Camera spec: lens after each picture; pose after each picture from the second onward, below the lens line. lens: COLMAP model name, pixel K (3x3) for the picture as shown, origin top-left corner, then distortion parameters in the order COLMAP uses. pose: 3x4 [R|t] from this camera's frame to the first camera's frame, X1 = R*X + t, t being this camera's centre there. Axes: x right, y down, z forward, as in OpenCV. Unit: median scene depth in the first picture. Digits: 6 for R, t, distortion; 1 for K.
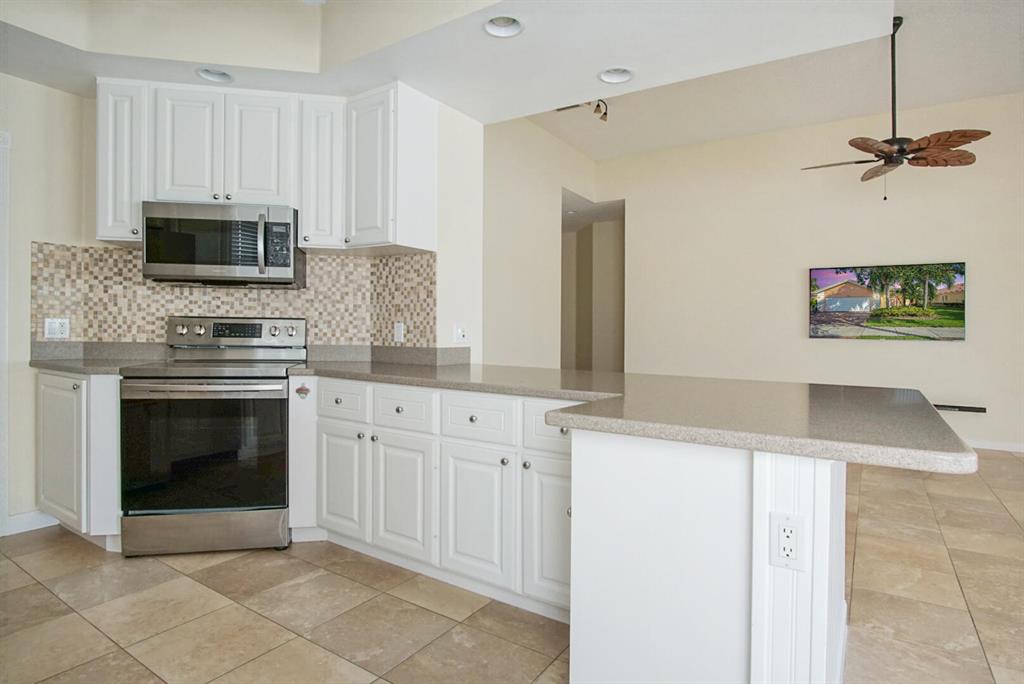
lens RADIAL K [[553.8, 0, 511.5], [0, 553.8, 337.4], [0, 0, 1]] dist [-0.003631, -0.000672]
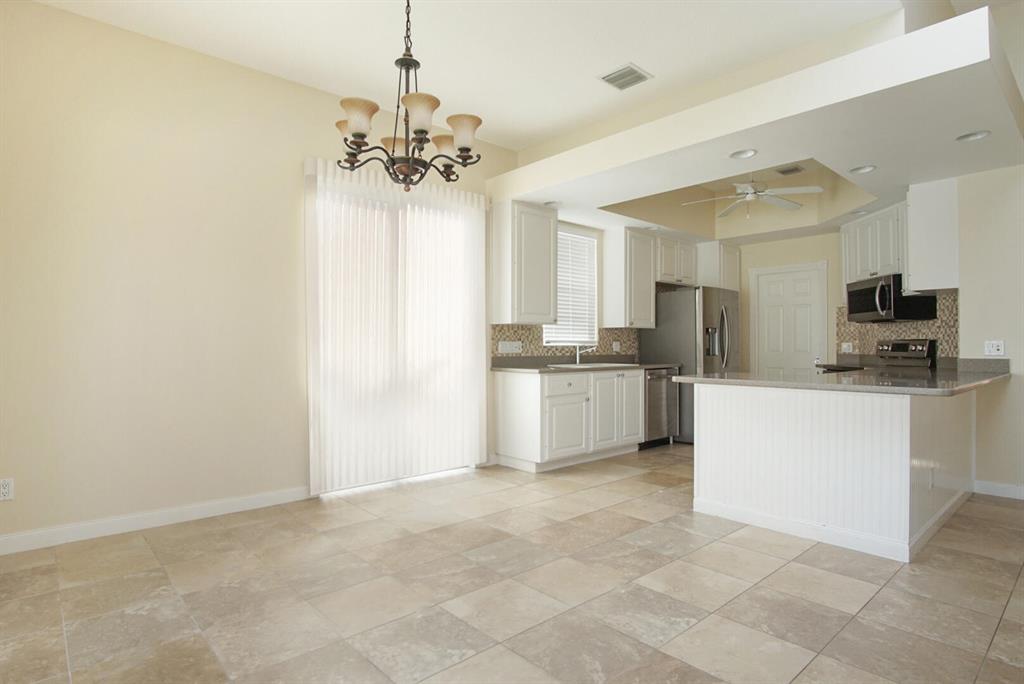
lens RADIAL K [[553.8, 0, 508.8], [0, 553.8, 342.2], [0, 0, 1]] dist [-0.003631, -0.000672]
pose [[-0.247206, -0.023288, -0.968683, 1.437064], [-0.015256, 0.999681, -0.020140, 0.023718], [0.968843, 0.009799, -0.247483, 0.268982]]
